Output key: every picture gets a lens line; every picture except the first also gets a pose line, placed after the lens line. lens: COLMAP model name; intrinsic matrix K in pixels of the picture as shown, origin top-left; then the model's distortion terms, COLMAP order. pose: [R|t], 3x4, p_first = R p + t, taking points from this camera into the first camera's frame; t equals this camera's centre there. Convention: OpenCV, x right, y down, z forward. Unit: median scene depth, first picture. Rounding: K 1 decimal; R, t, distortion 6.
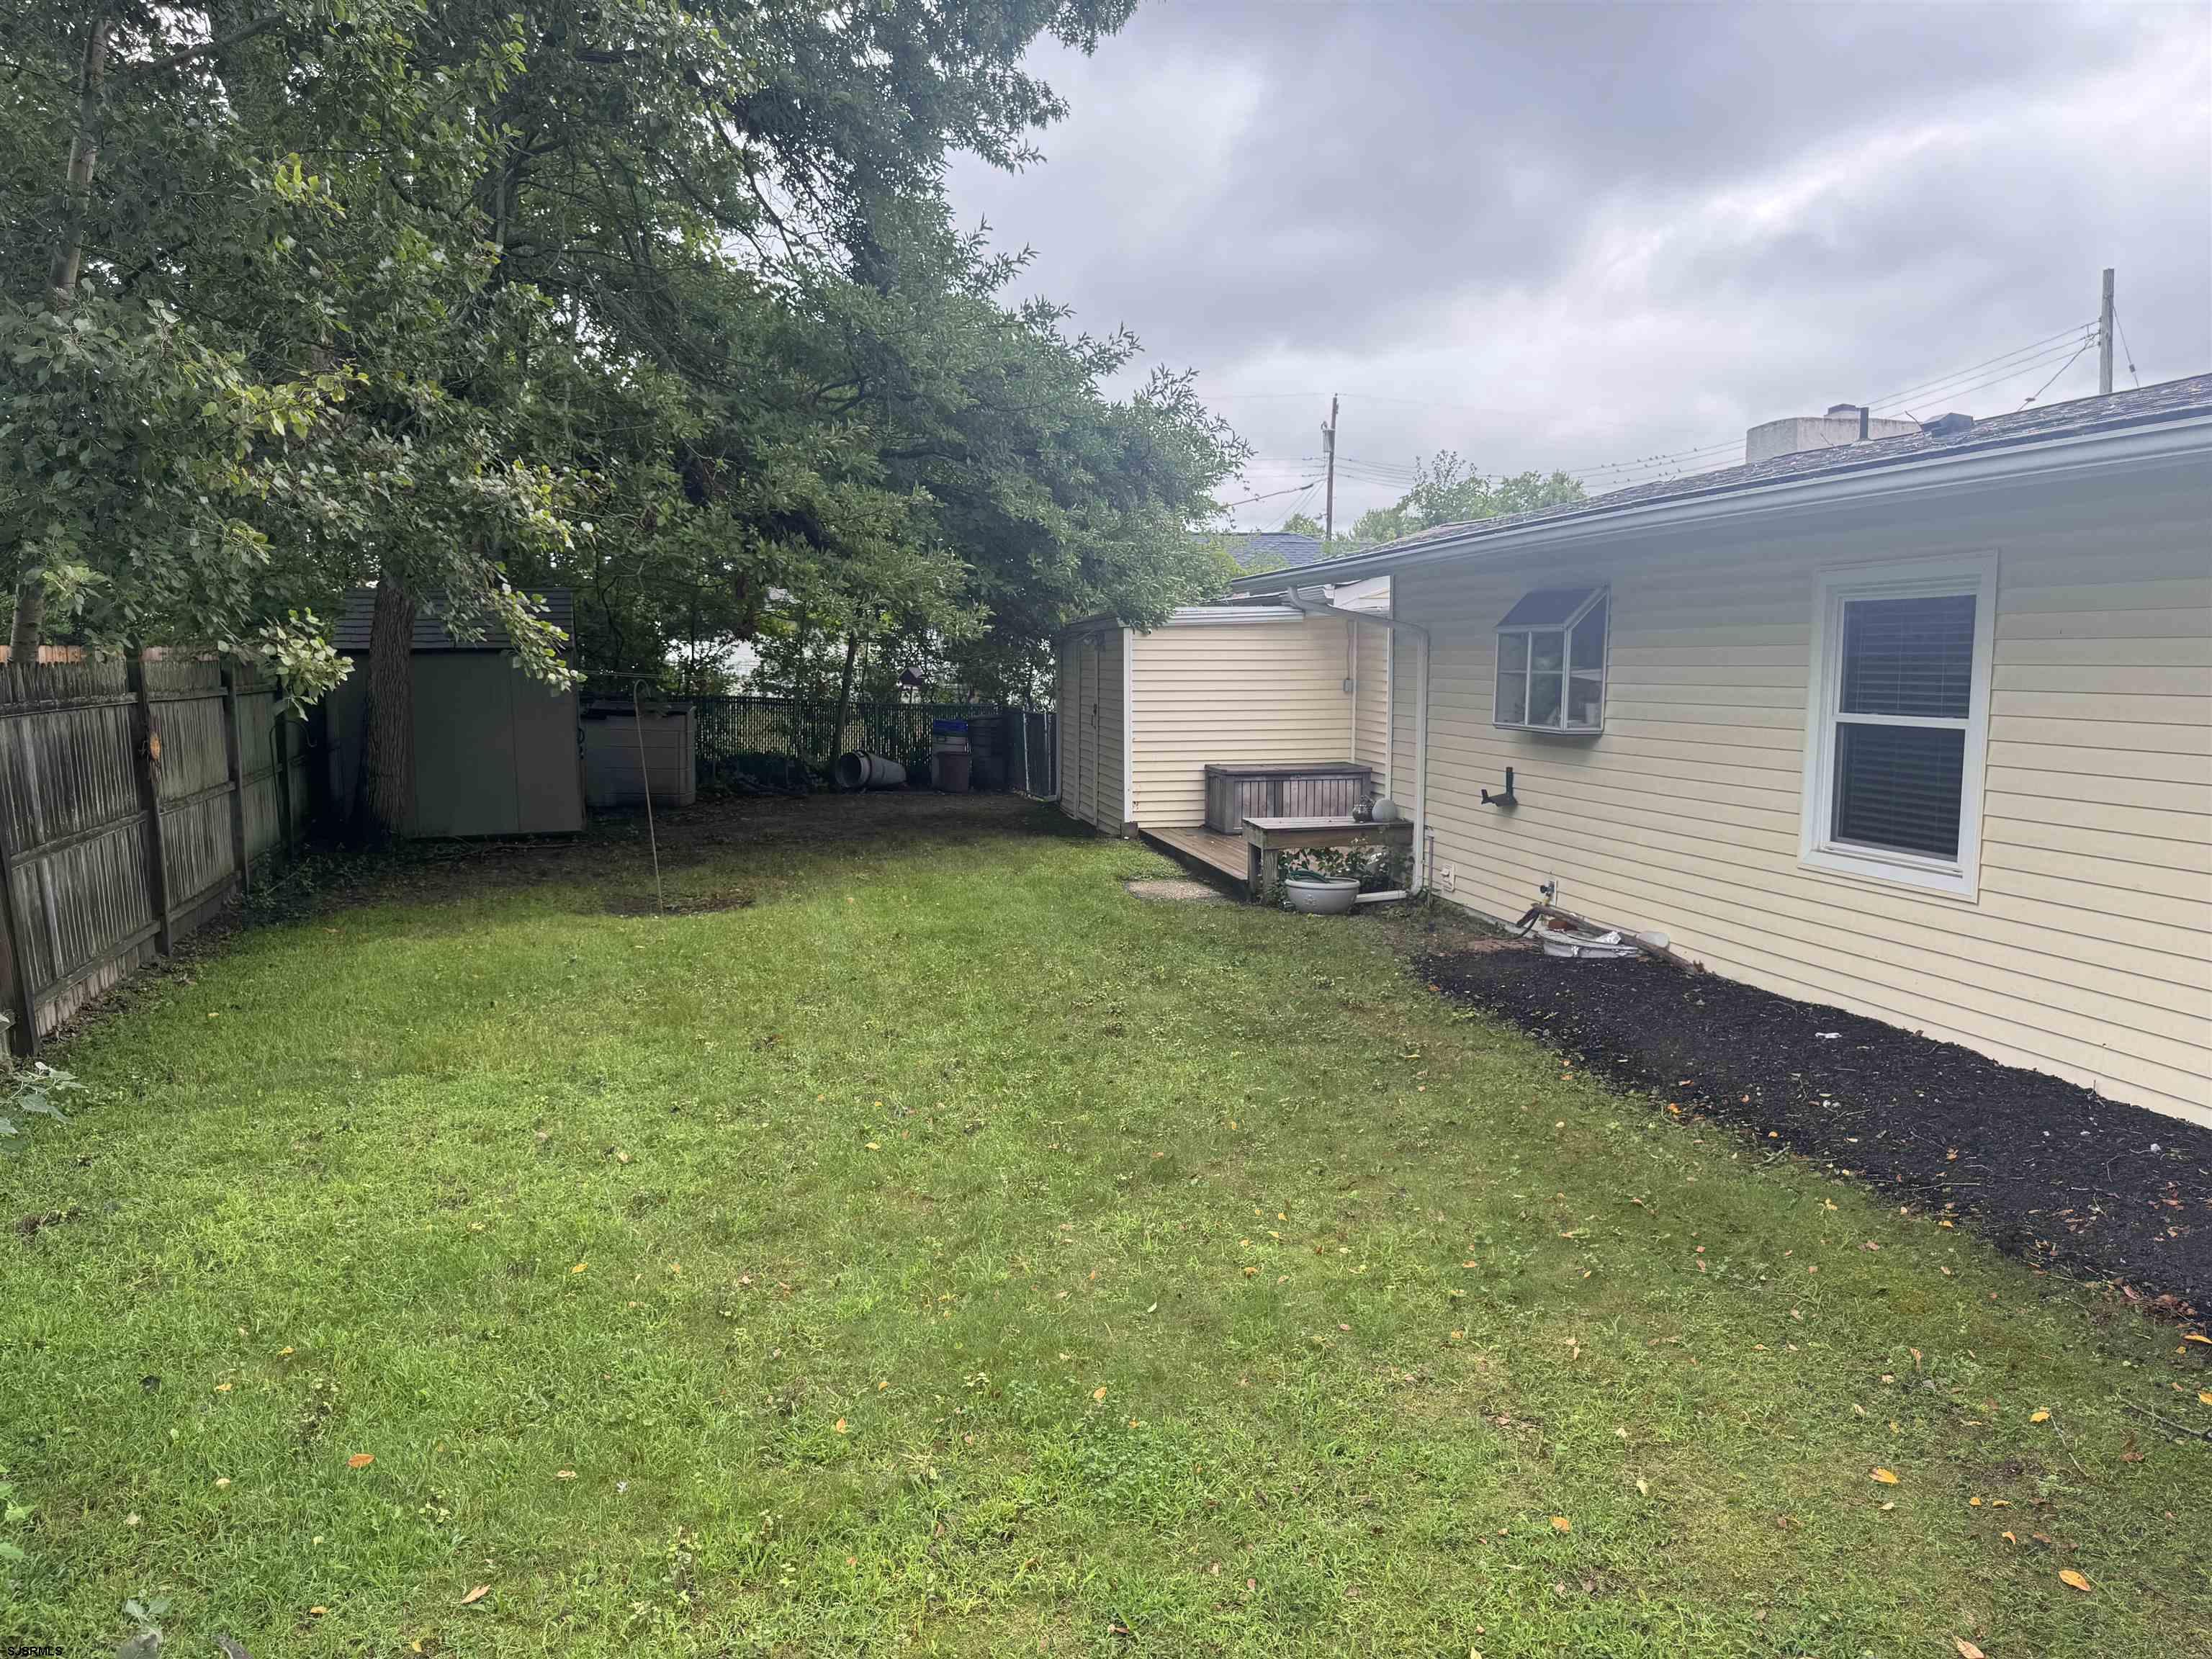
lens RADIAL K [[1561.1, 0, 1149.0], [0, 1561.1, 827.5], [0, 0, 1]] dist [0.015632, -0.010042]
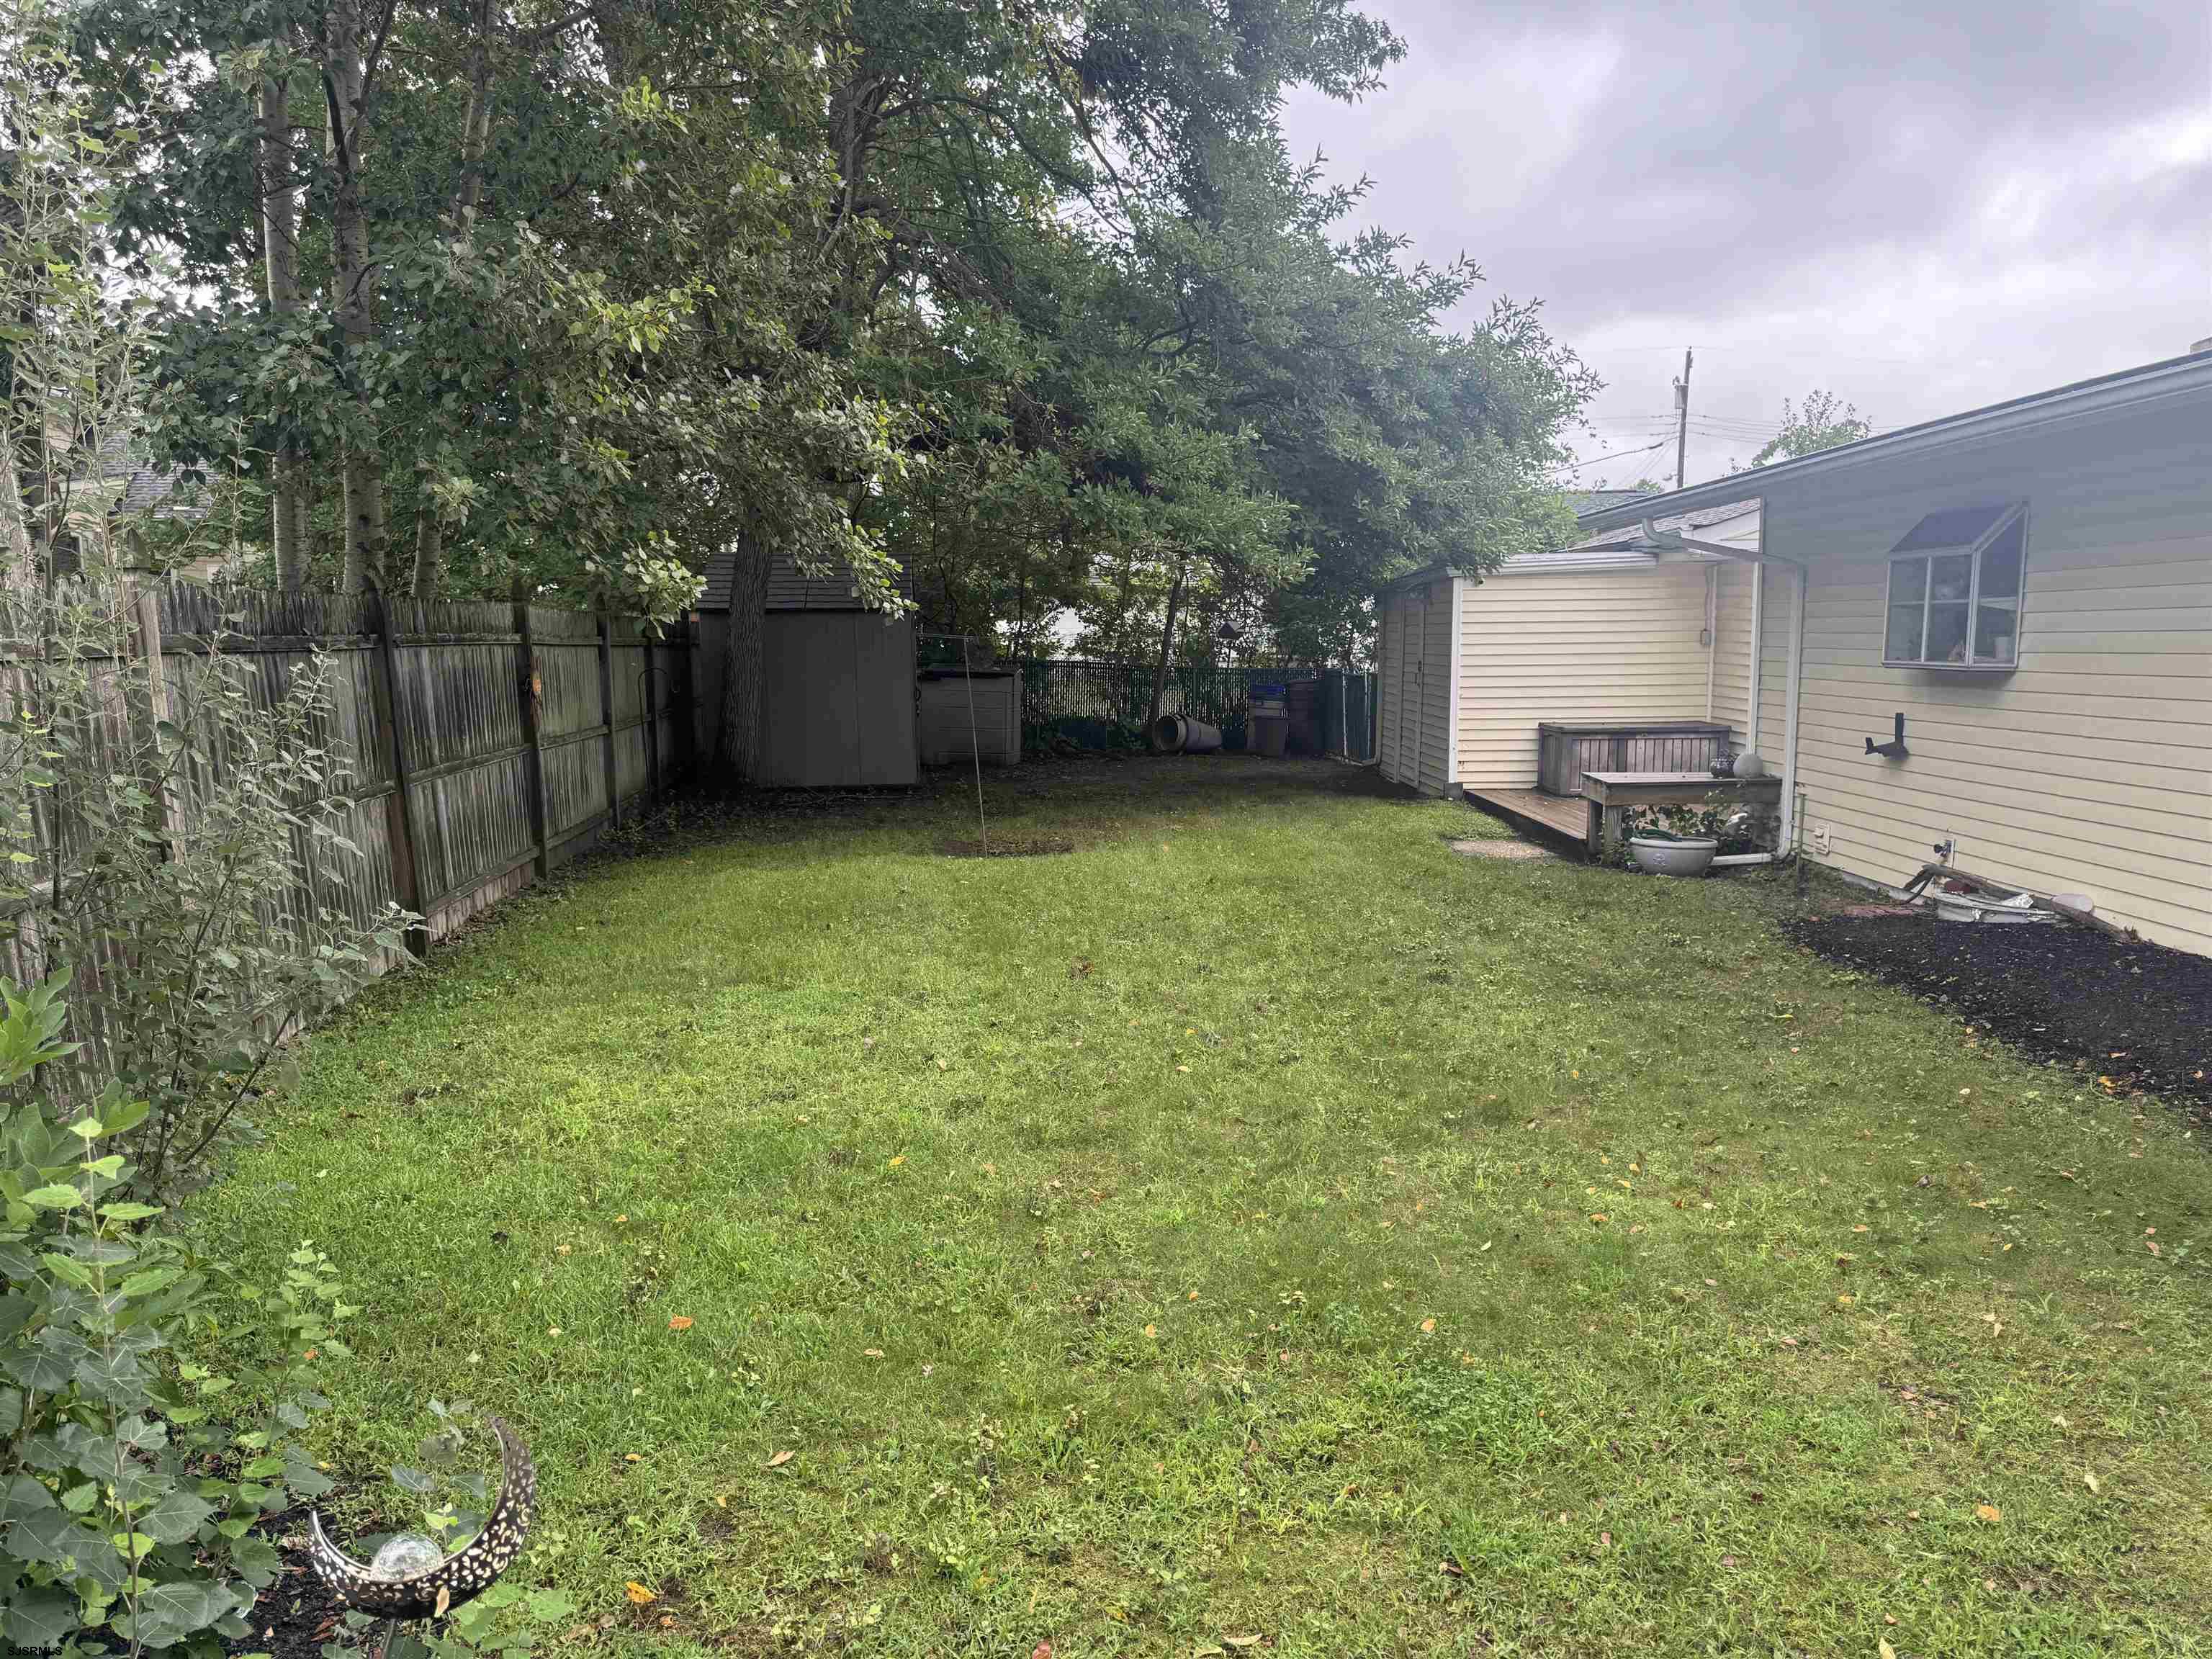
lens RADIAL K [[1561.1, 0, 1149.0], [0, 1561.1, 827.5], [0, 0, 1]] dist [0.015632, -0.010042]
pose [[0.978683, 0.014514, -0.204863, -0.008660], [-0.014836, 0.999890, -0.000037, 0.071040], [0.204840, 0.003075, 0.978791, 0.070675]]
